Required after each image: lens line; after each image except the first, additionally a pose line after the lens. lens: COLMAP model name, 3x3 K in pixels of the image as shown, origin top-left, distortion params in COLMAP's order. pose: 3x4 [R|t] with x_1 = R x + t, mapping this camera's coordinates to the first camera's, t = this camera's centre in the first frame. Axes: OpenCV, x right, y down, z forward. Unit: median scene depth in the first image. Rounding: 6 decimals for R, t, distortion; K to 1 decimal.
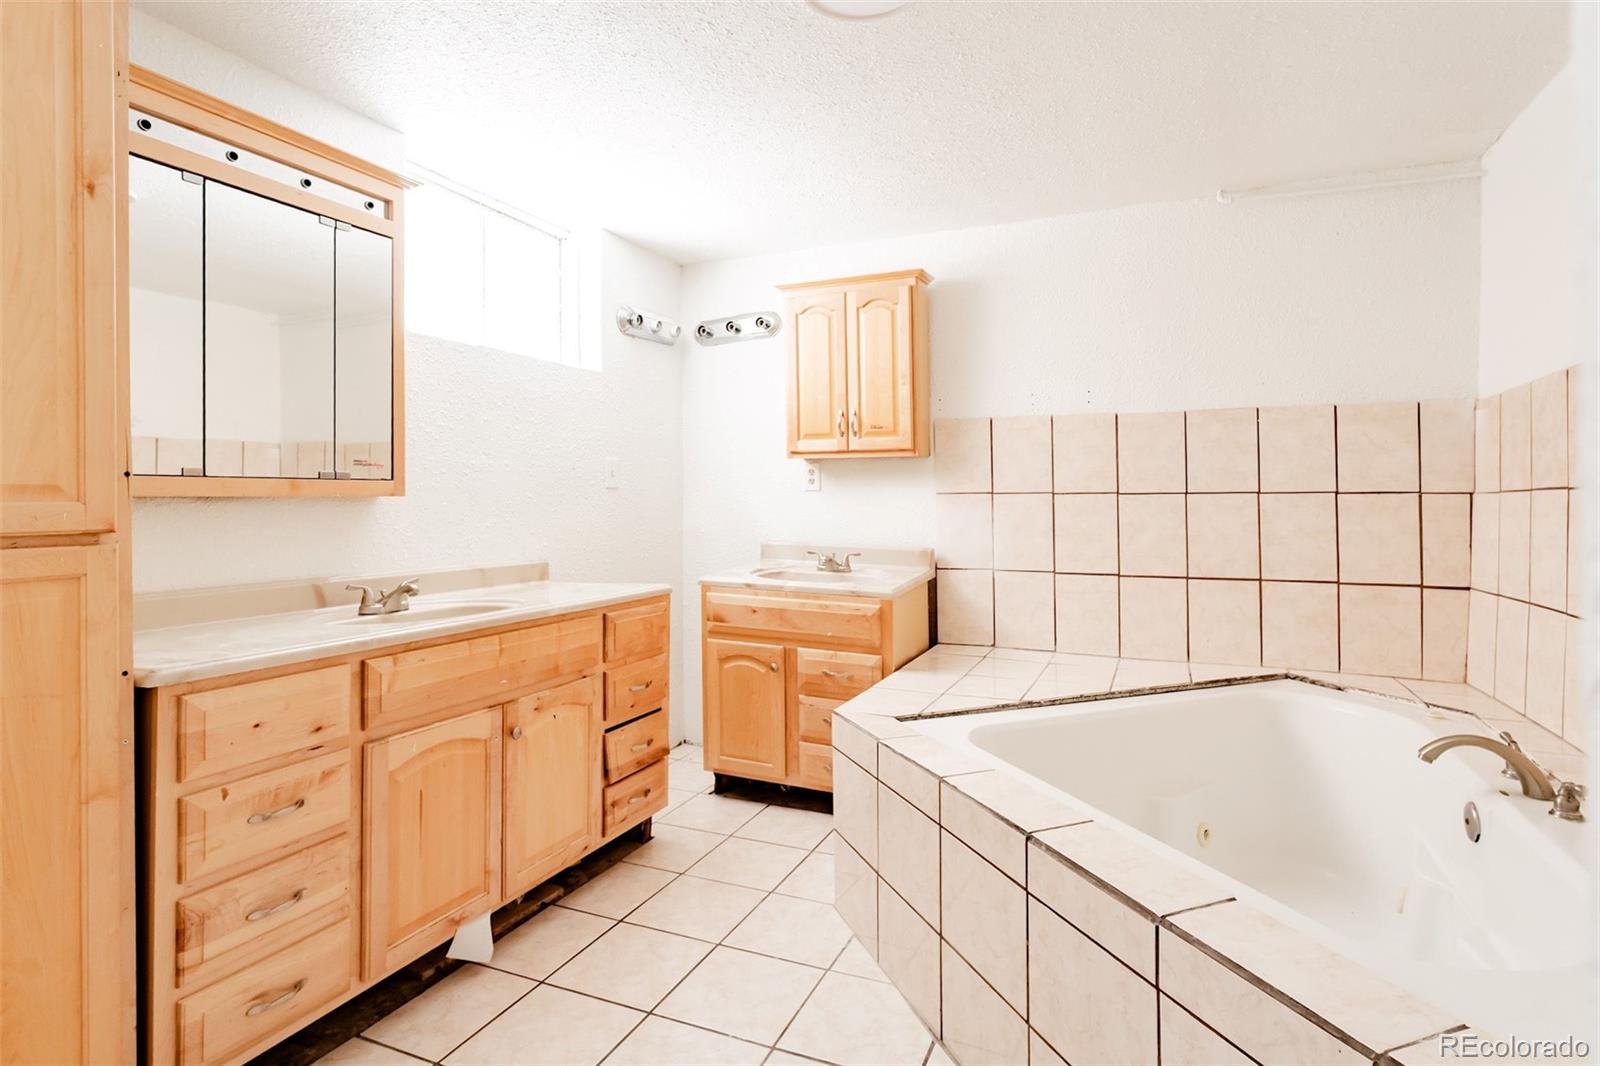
lens RADIAL K [[811.1, 0, 804.3], [0, 811.1, 491.5], [0, 0, 1]] dist [0.000507, -0.000580]
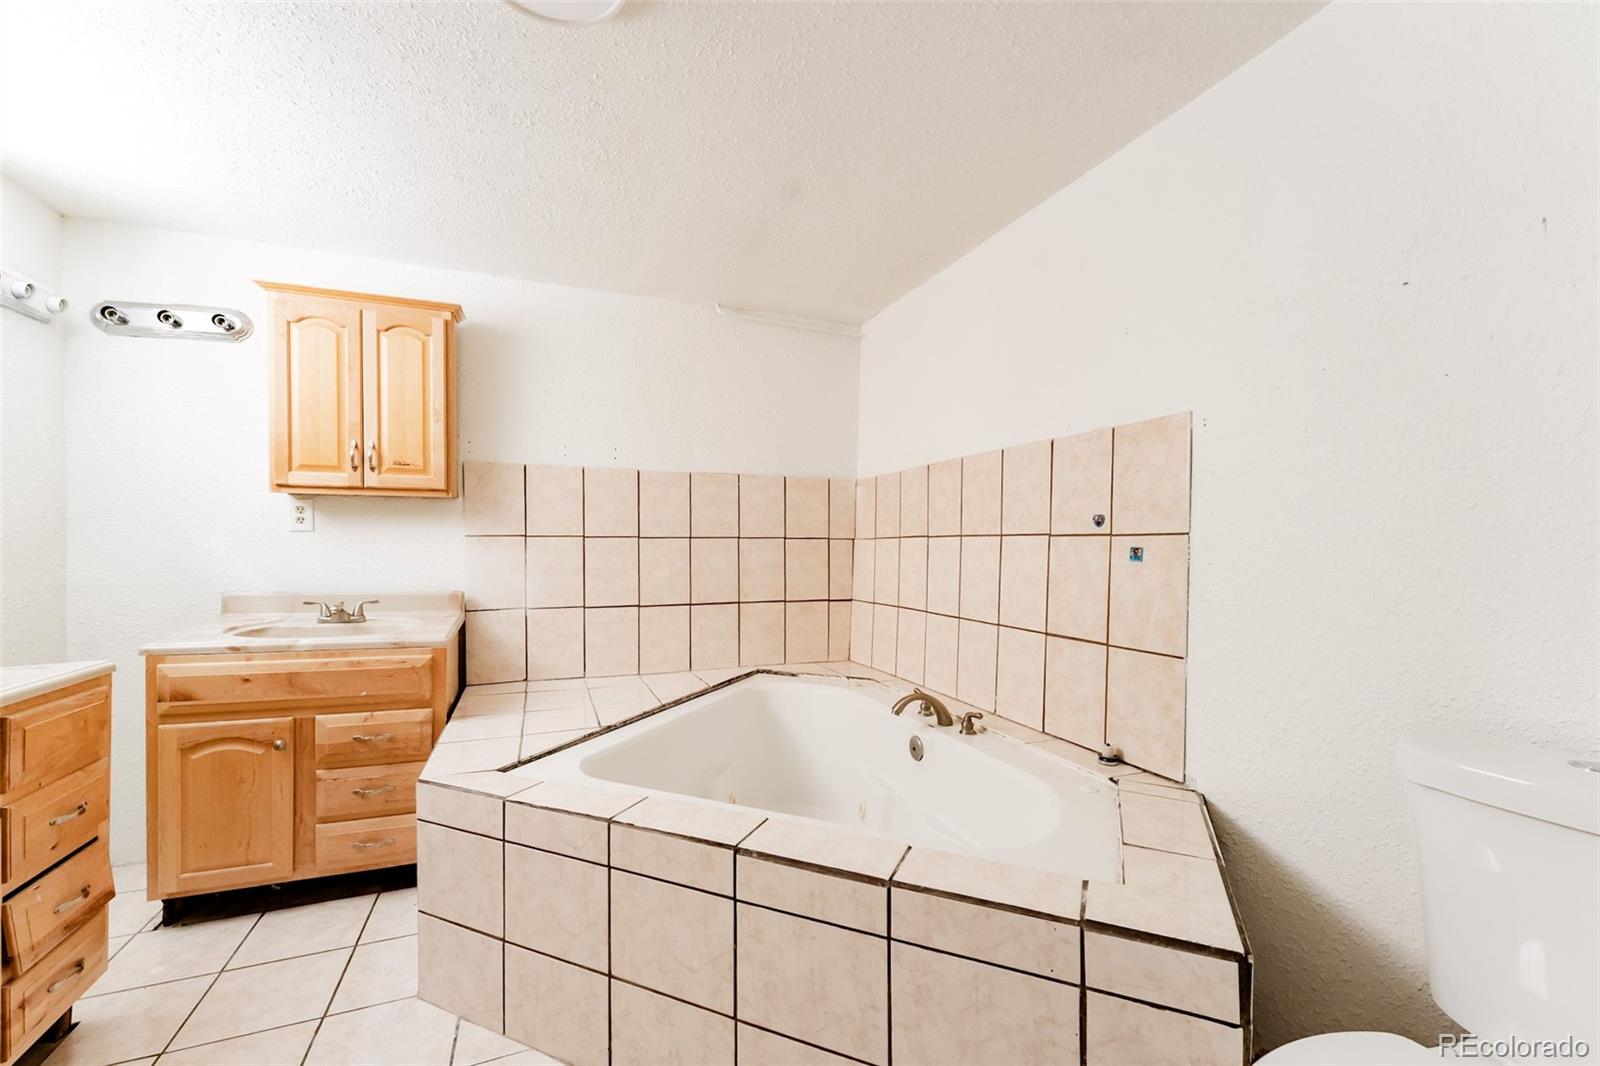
lens RADIAL K [[665.5, 0, 804.0], [0, 665.5, 546.7], [0, 0, 1]] dist [0.001287, -0.000707]
pose [[0.702551, -0.001430, 0.711632, -0.138076], [-0.010277, 0.999873, 0.012155, 0.001749], [-0.711559, -0.015853, 0.702447, 0.142469]]
